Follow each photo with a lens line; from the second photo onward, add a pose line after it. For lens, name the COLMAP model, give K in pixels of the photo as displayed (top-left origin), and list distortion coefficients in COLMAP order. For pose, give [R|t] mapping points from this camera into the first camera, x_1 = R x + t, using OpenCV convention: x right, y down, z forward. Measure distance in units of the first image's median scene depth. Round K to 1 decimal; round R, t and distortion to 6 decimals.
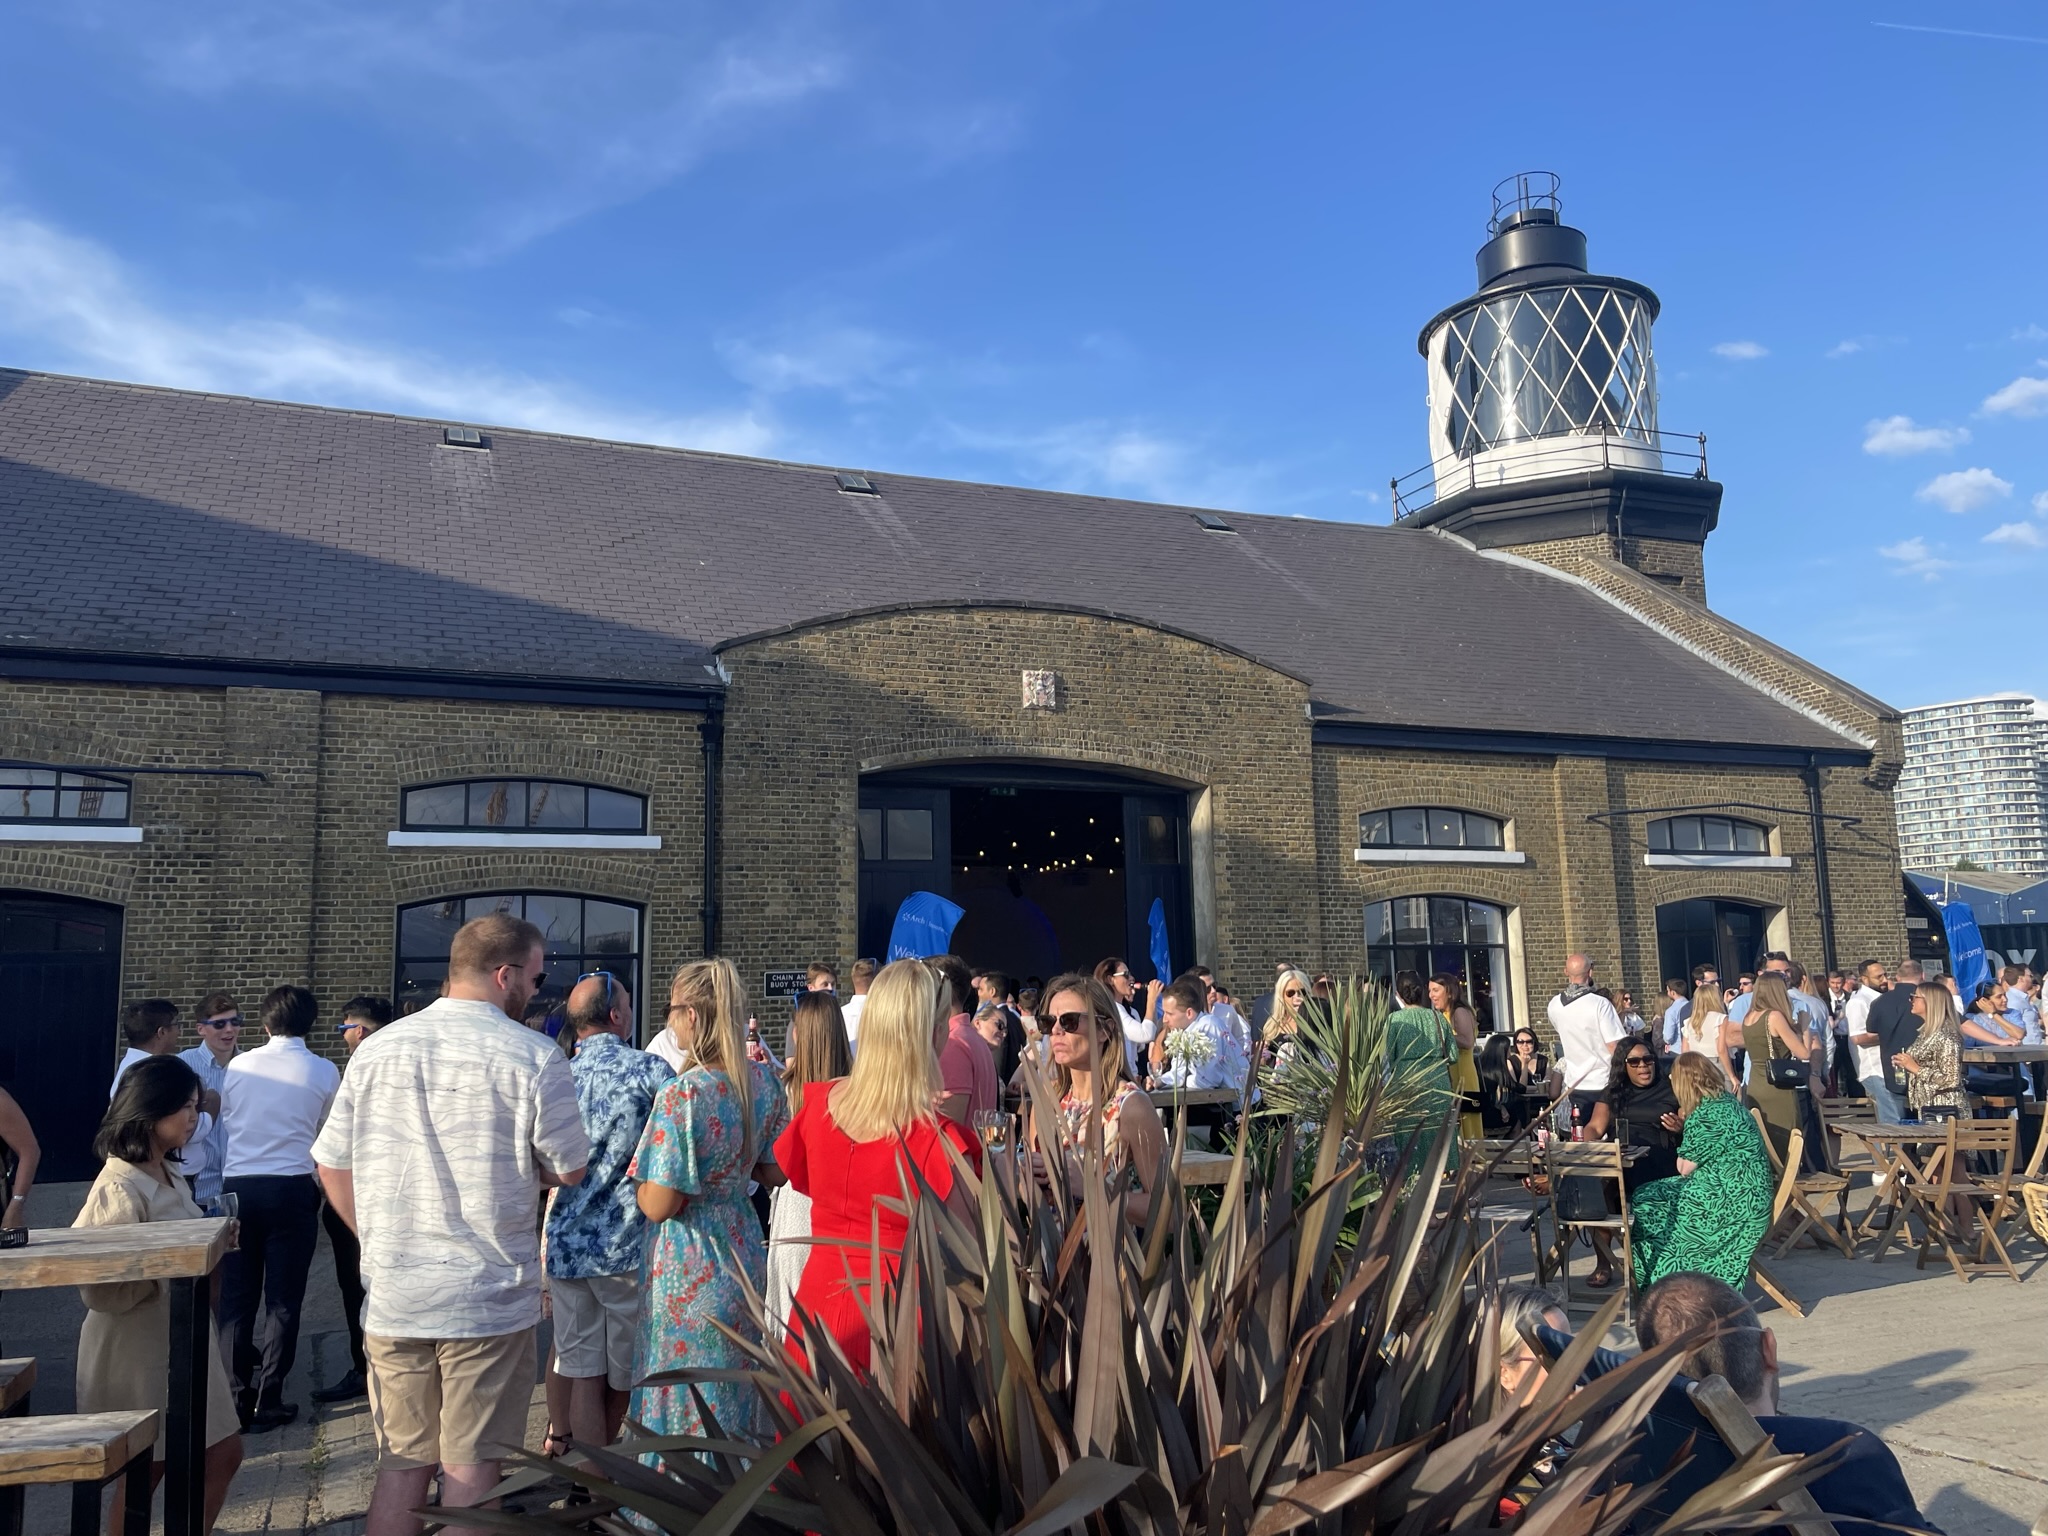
lens RADIAL K [[1562.8, 0, 1024.0], [0, 1562.8, 768.0], [0, 0, 1]] dist [0.106786, -0.159266]
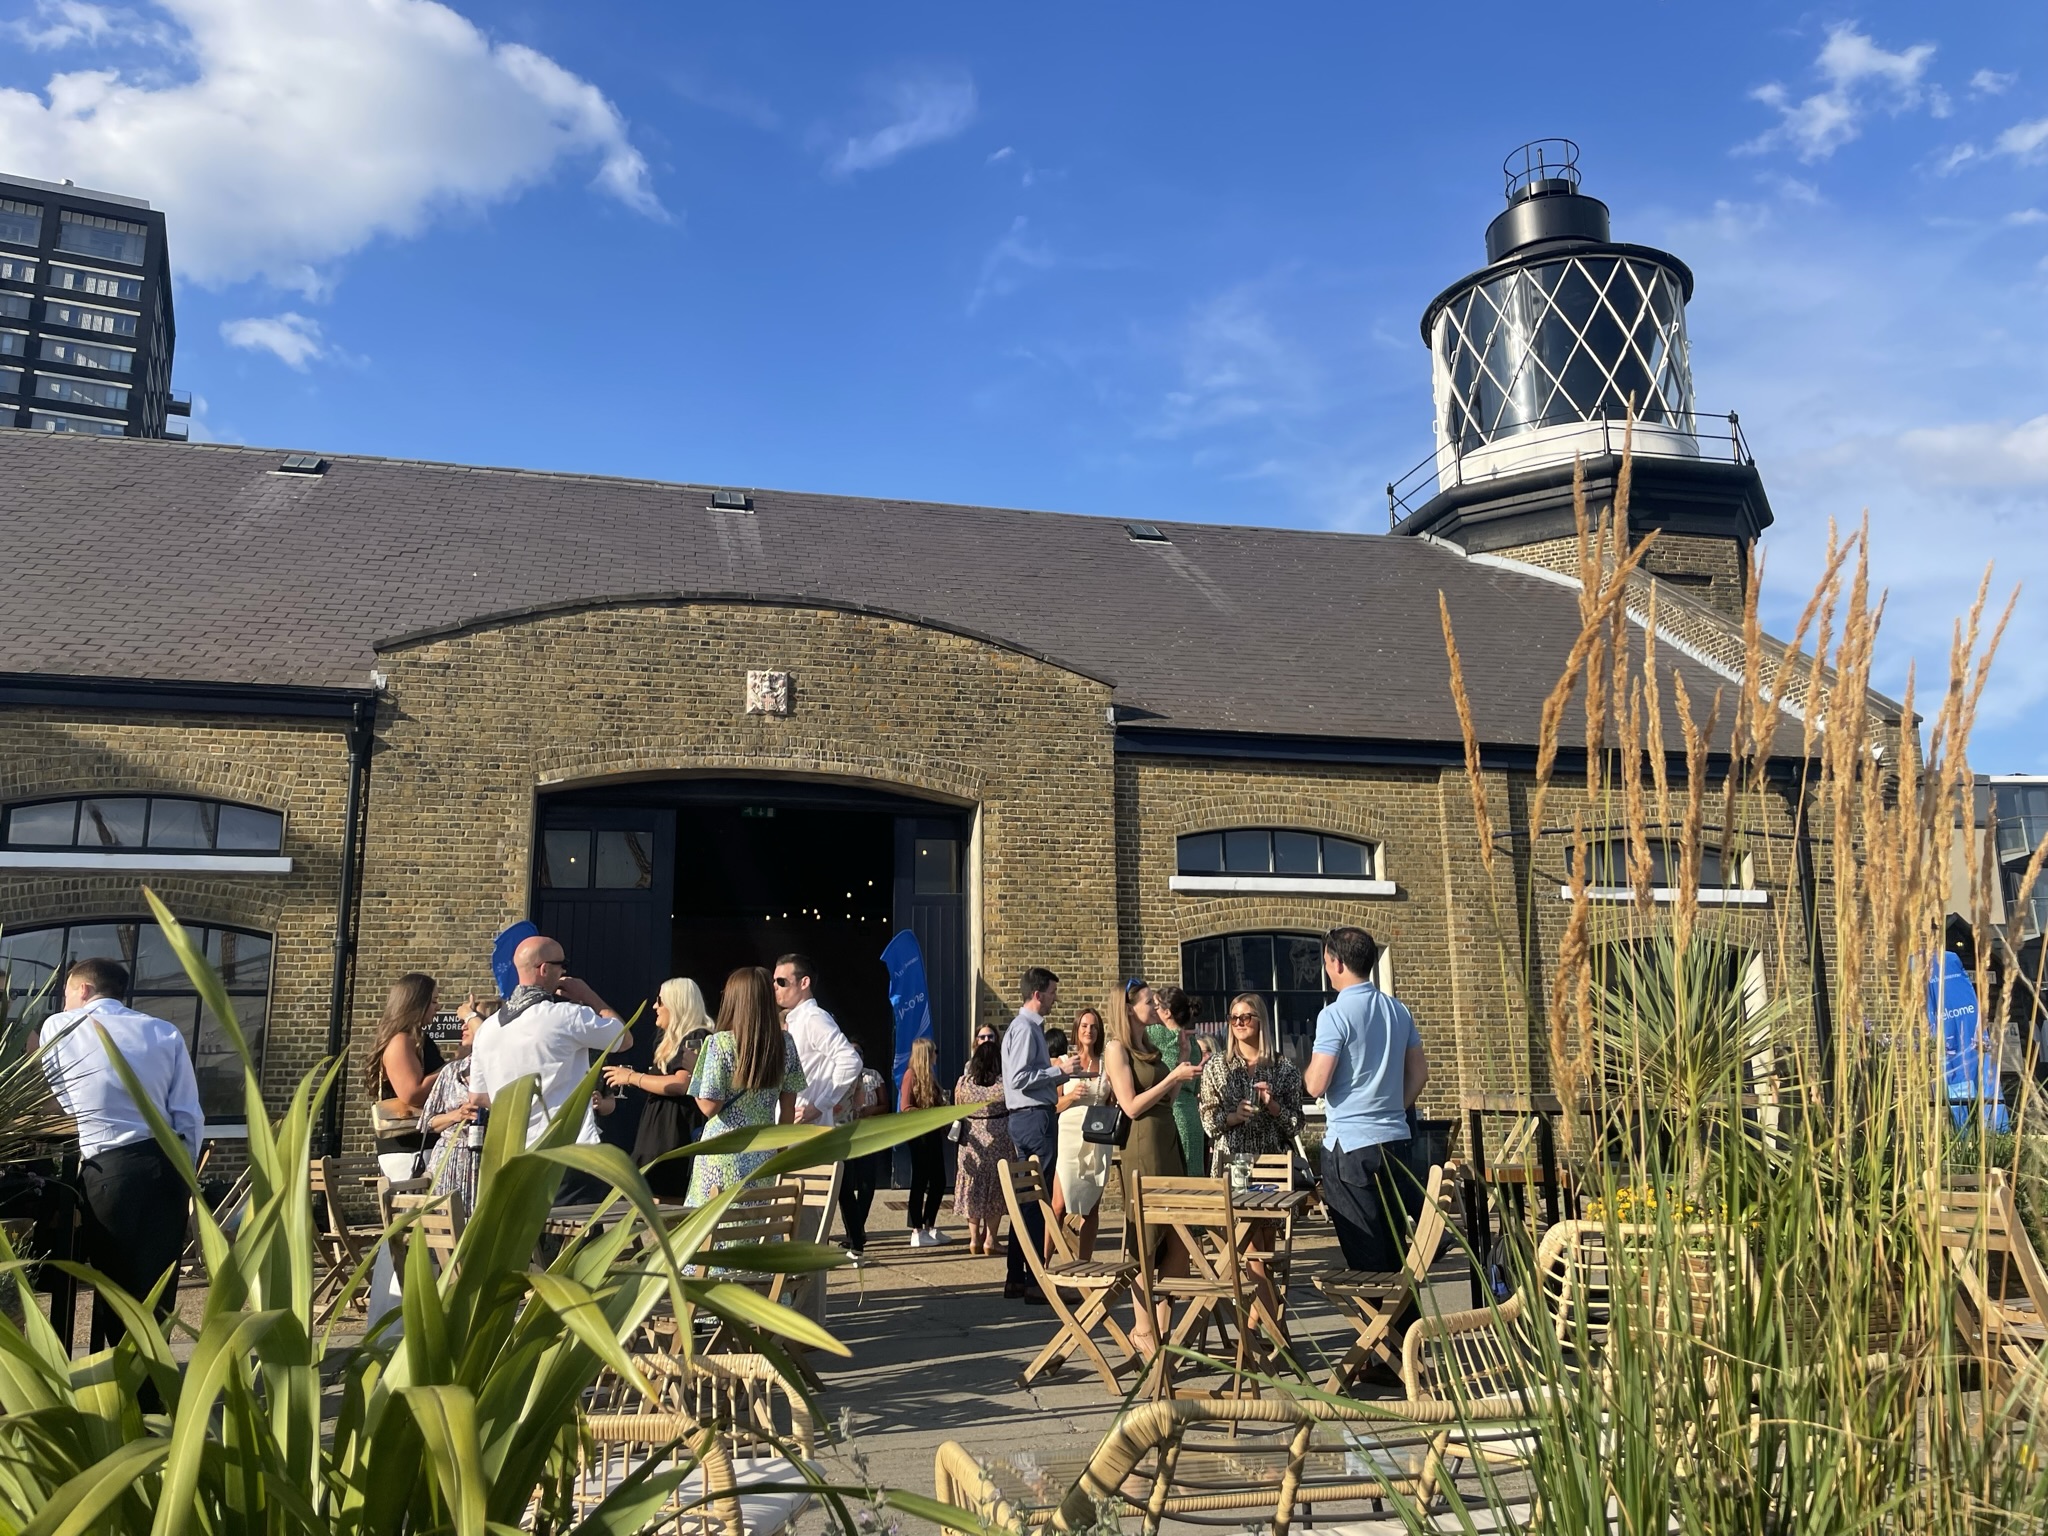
lens RADIAL K [[1562.8, 0, 1024.0], [0, 1562.8, 768.0], [0, 0, 1]] dist [0.106786, -0.159266]
pose [[0.987829, -0.018212, -0.154471, 0.266357], [0.010264, 0.998589, -0.052098, 0.036504], [0.155202, 0.049879, 0.986623, 0.145779]]
